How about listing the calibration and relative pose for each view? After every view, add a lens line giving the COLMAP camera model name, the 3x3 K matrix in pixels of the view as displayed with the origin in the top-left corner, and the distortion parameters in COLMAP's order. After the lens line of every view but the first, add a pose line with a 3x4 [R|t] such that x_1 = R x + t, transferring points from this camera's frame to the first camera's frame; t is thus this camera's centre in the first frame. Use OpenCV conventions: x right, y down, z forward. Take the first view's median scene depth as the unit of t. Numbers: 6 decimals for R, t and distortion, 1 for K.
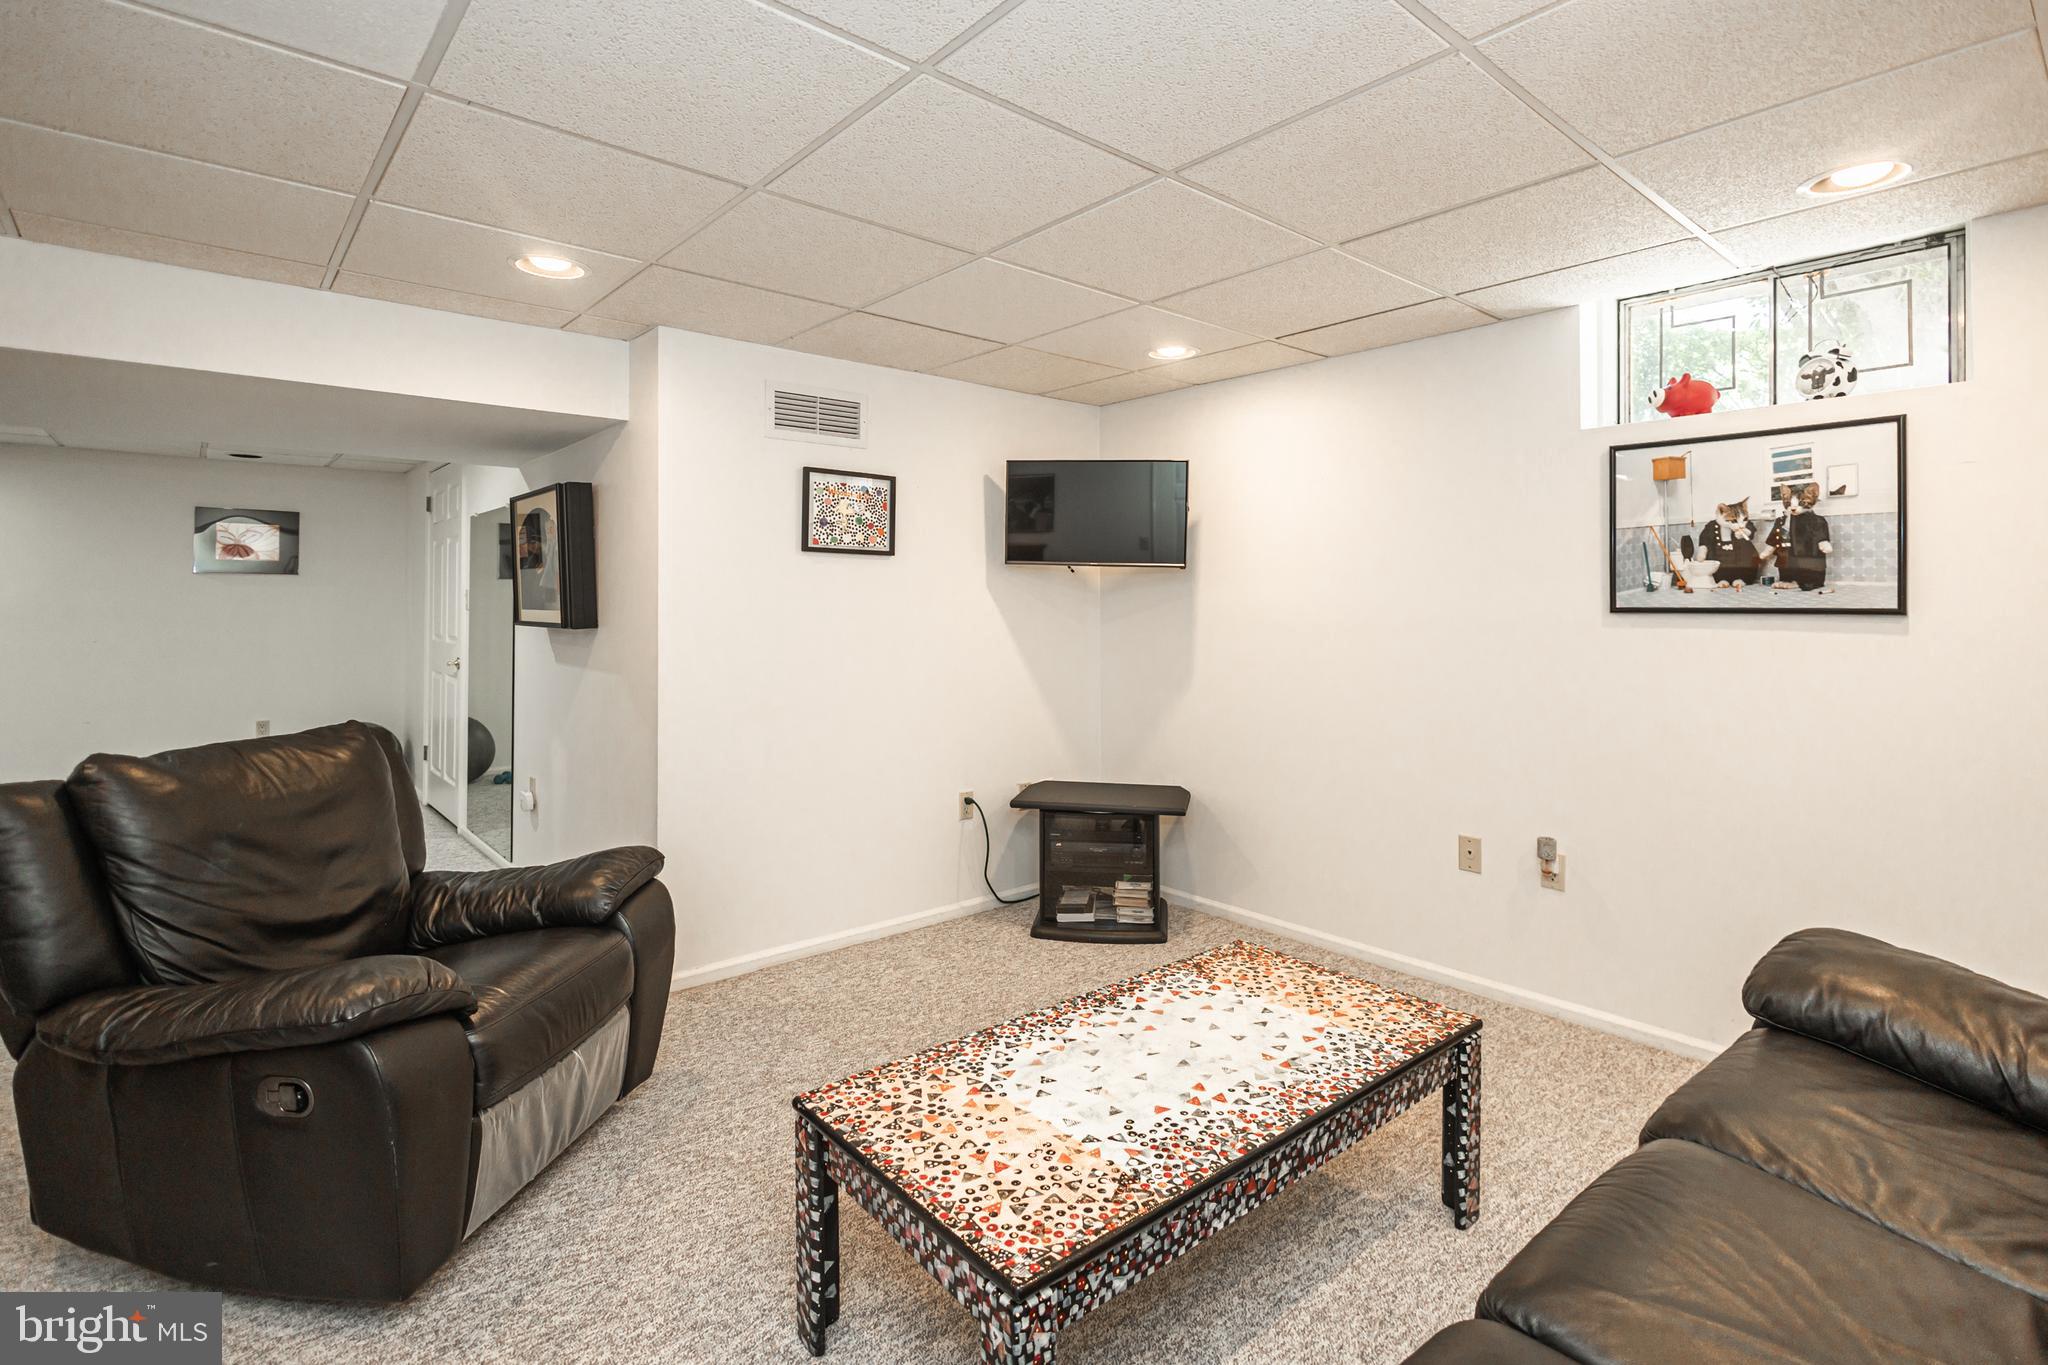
lens RADIAL K [[970.3, 0, 1037.6], [0, 970.3, 606.3], [0, 0, 1]] dist [0.000683, 0.000084]
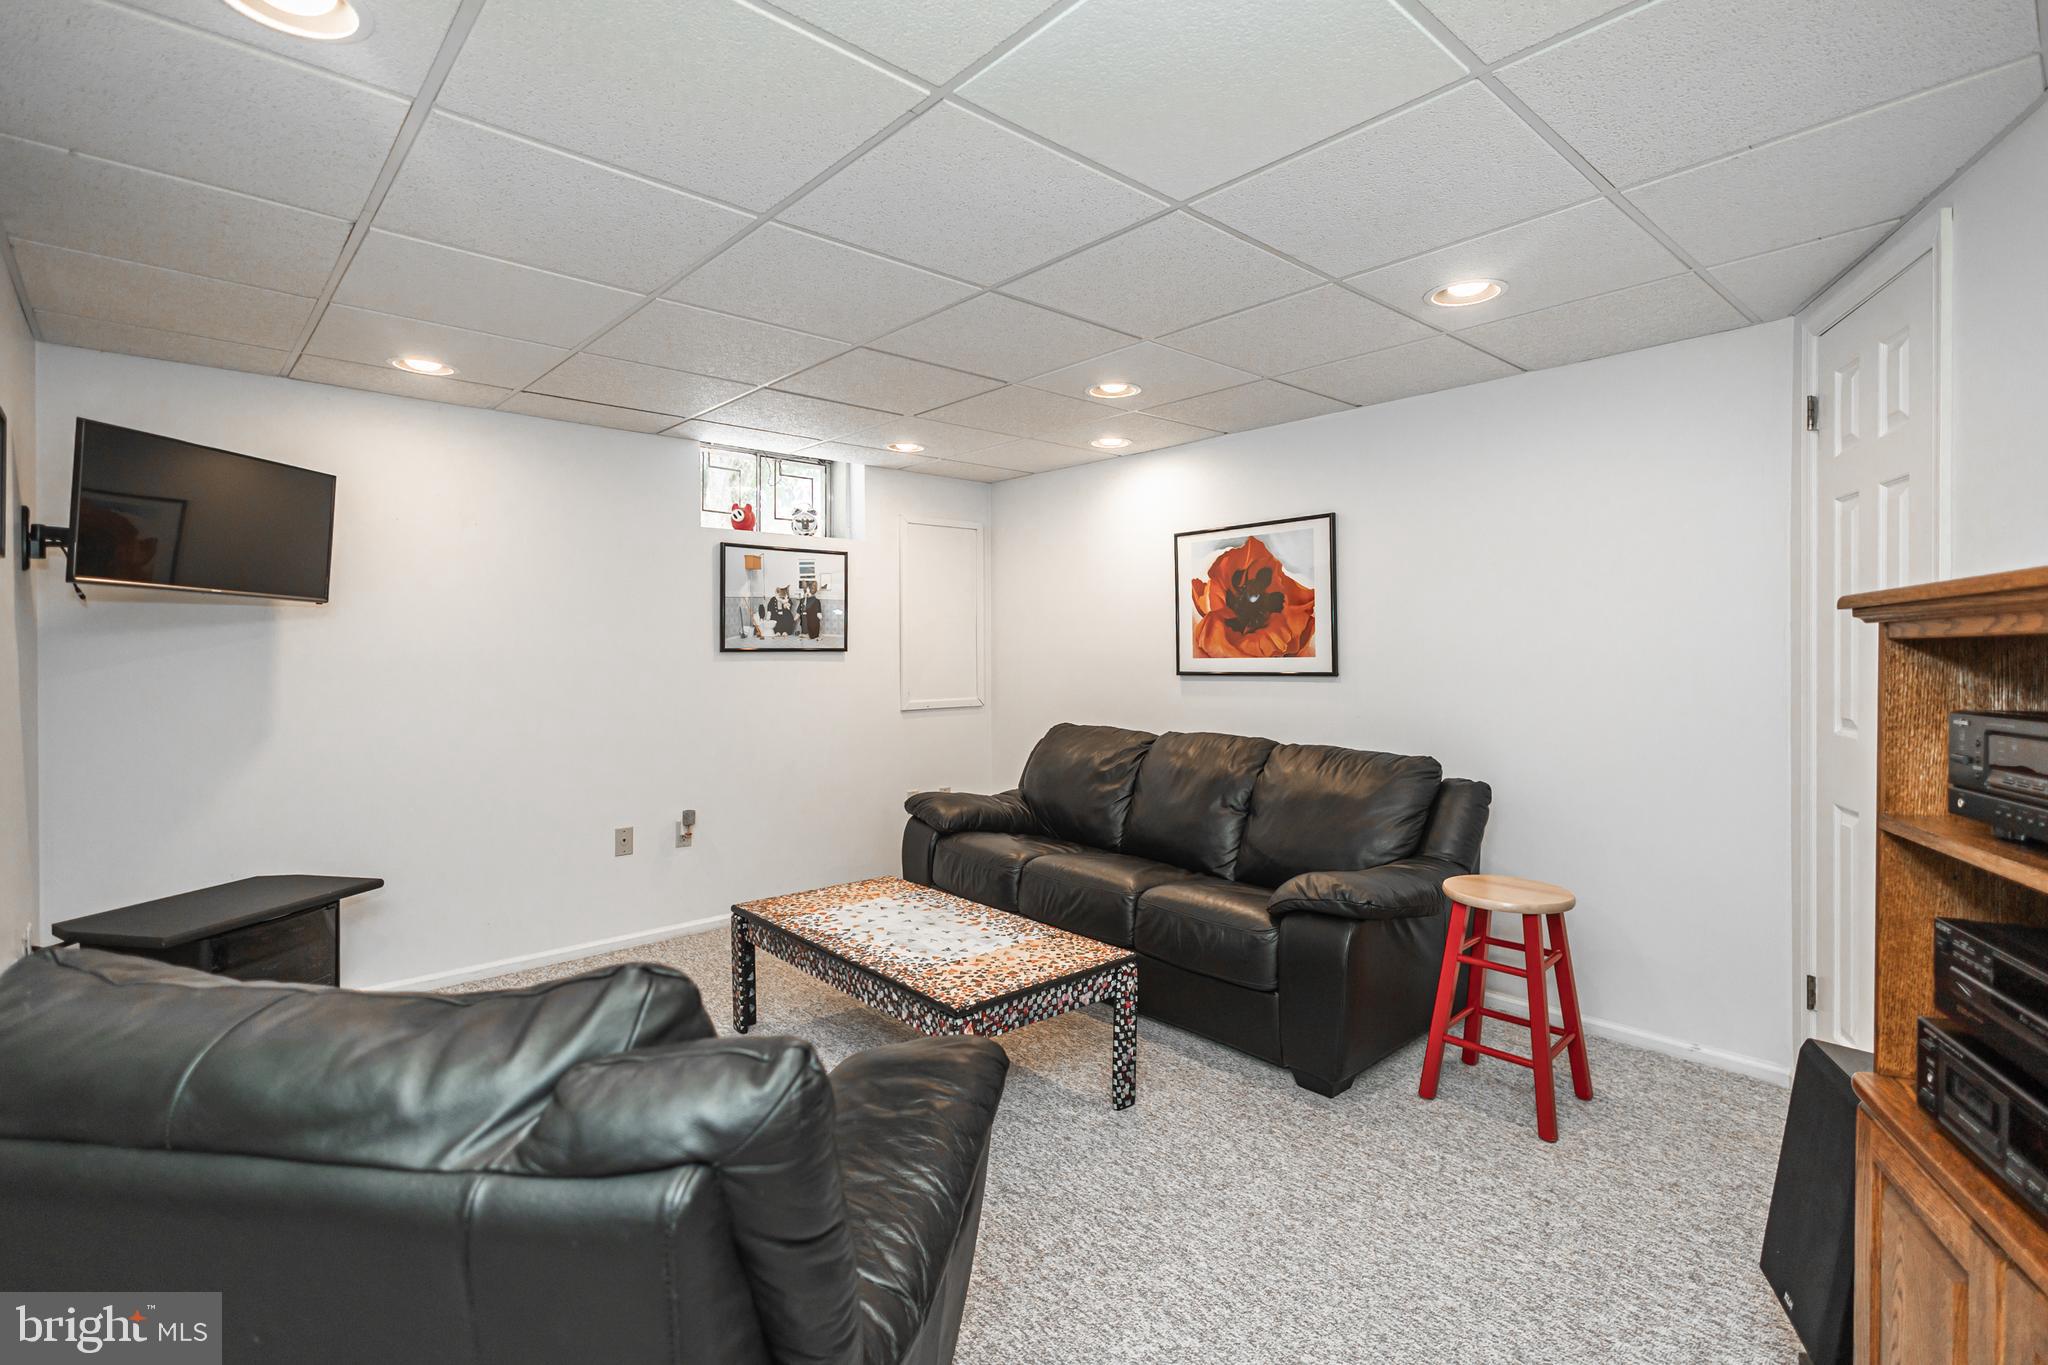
lens RADIAL K [[969.8, 0, 1028.4], [0, 969.8, 656.5], [0, 0, 1]] dist [0.001155, 0.000103]
pose [[-0.017845, -0.008758, 0.999802, -1.052754], [0.005736, 0.999944, 0.008862, 0.003692], [-0.999824, 0.005893, -0.017794, 0.610390]]
